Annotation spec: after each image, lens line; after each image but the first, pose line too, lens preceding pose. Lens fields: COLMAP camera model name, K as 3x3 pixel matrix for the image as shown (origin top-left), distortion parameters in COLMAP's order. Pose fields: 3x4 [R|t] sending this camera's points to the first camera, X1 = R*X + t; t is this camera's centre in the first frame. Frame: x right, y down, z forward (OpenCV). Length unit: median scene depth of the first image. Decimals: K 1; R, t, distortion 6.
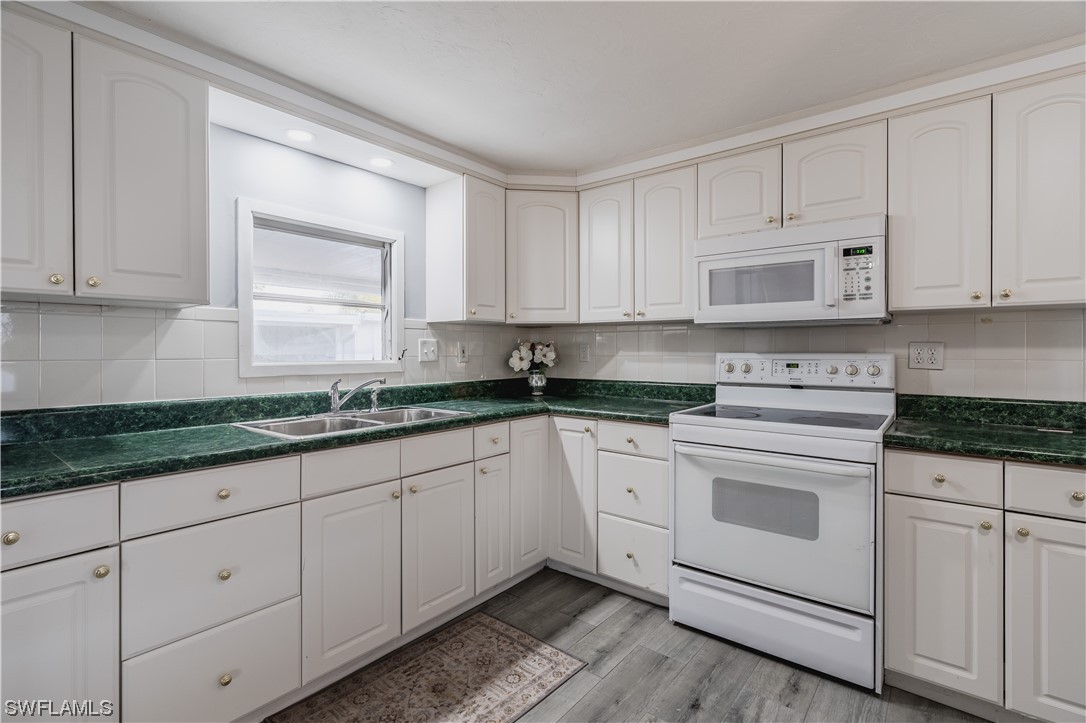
lens RADIAL K [[503.9, 0, 544.7], [0, 503.9, 359.5], [0, 0, 1]] dist [-0.002279, 0.000851]
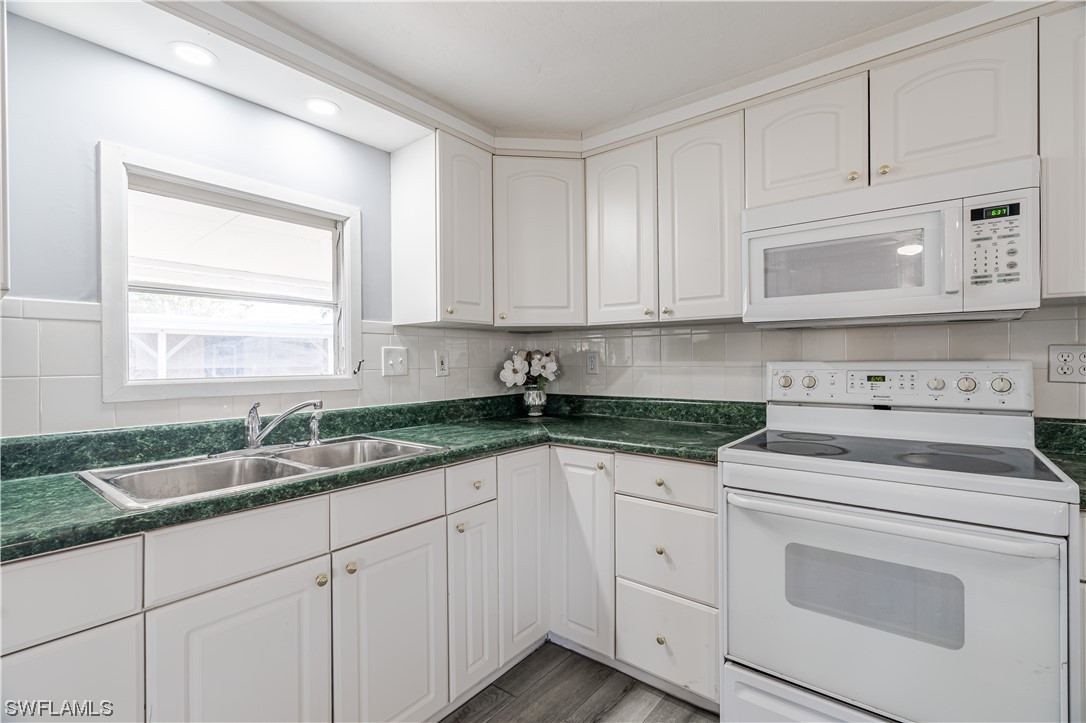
lens RADIAL K [[490.8, 0, 544.3], [0, 490.8, 361.2], [0, 0, 1]] dist [-0.002941, 0.000291]
pose [[0.999974, -0.007028, -0.001622, 0.002765], [0.007001, 0.999842, -0.016314, -0.005443], [0.001736, 0.016302, 0.999866, 0.281445]]
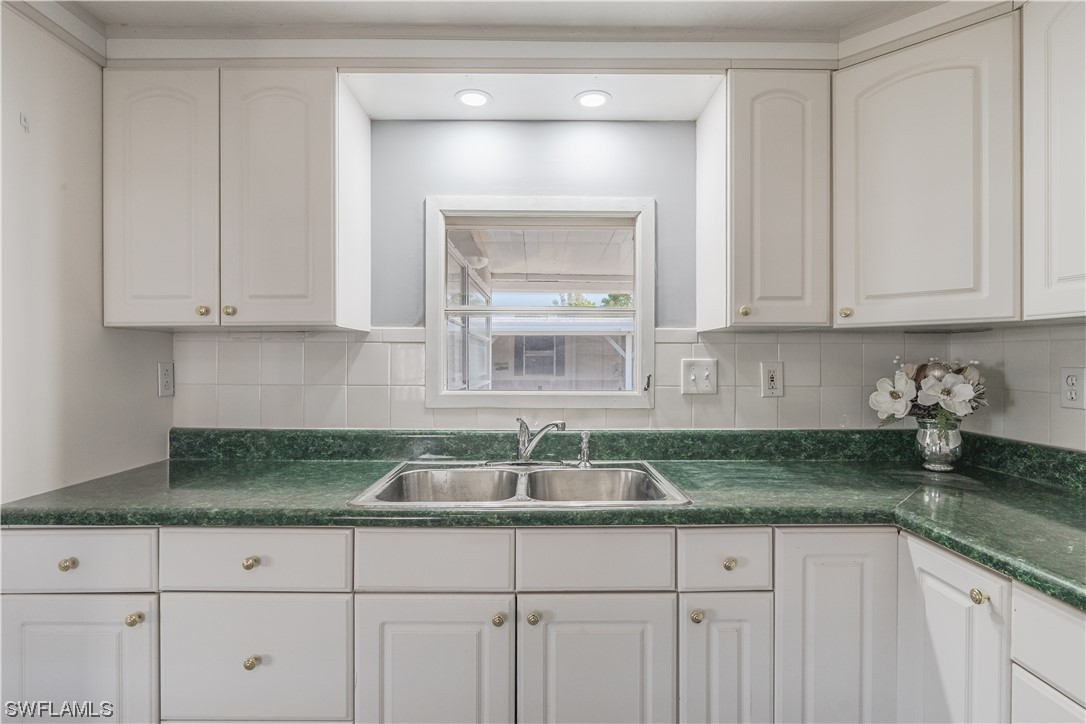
lens RADIAL K [[533.0, 0, 548.2], [0, 533.0, 360.5], [0, 0, 1]] dist [-0.006852, 0.000353]
pose [[0.631099, 0.004991, -0.775687, 0.202278], [-0.015293, 0.999865, -0.006009, -0.037327], [0.775552, 0.015655, 0.631090, 0.507218]]
